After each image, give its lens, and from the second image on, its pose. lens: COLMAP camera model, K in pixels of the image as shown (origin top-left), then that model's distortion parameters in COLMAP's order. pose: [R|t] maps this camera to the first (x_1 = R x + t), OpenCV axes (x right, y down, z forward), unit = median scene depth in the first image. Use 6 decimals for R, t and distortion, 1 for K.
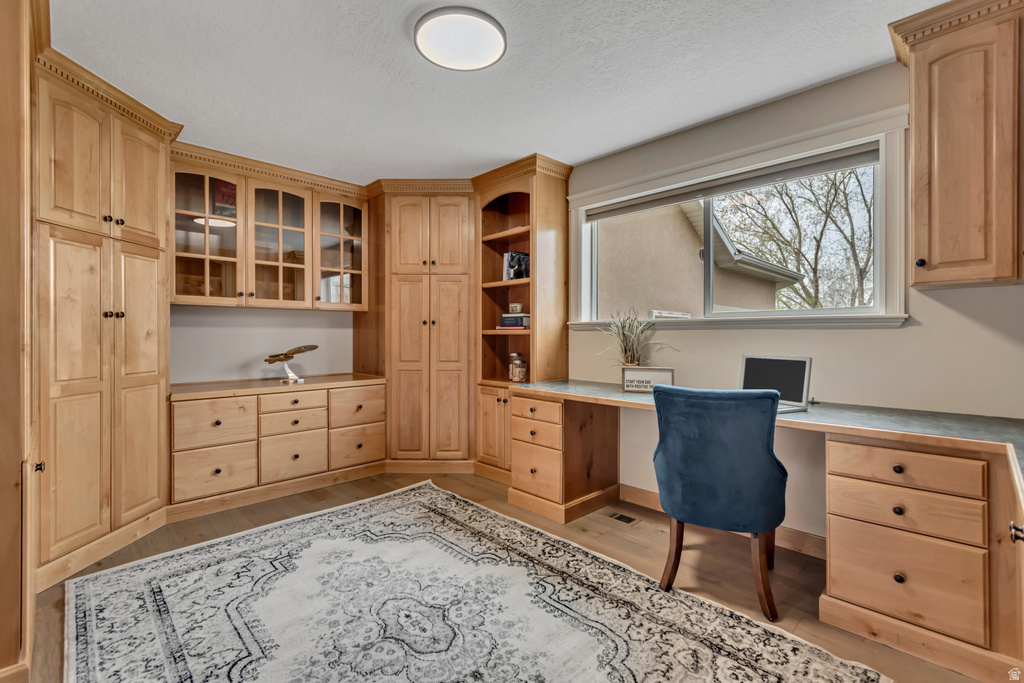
lens RADIAL K [[460.2, 0, 512.0], [0, 460.2, 335.8], [0, 0, 1]] dist [-0.000496, -0.000435]
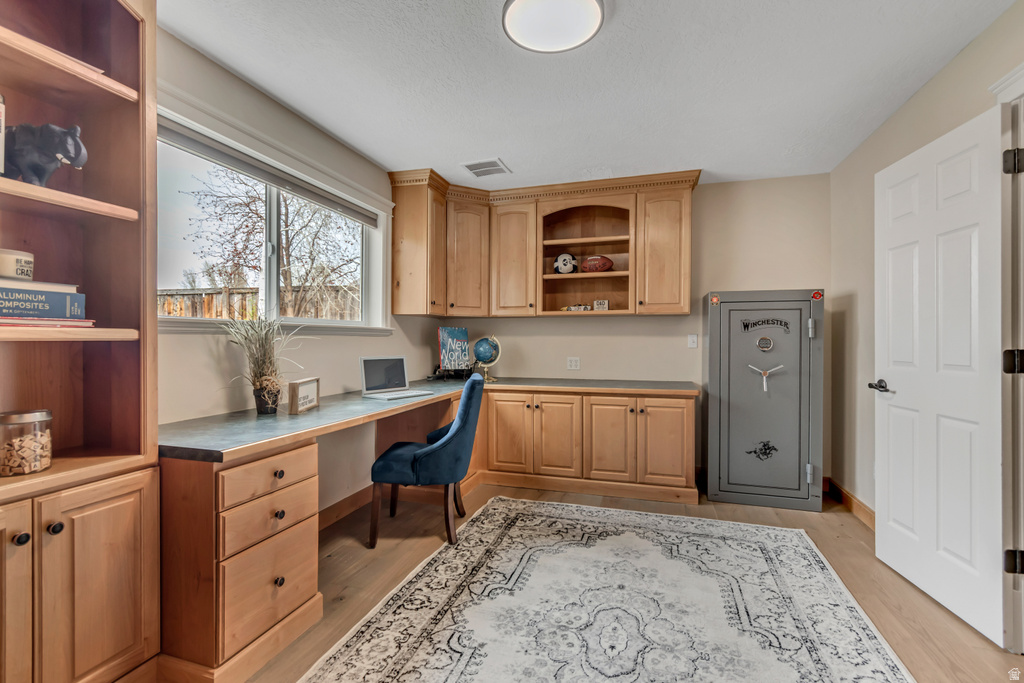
lens RADIAL K [[460.2, 0, 512.4], [0, 460.2, 337.9], [0, 0, 1]] dist [-0.000496, -0.000435]
pose [[-0.481787, 0.000568, 0.876288, -0.848037], [0.001331, 0.999999, 0.000083, -0.011257], [-0.876287, 0.001207, -0.481787, 1.462369]]
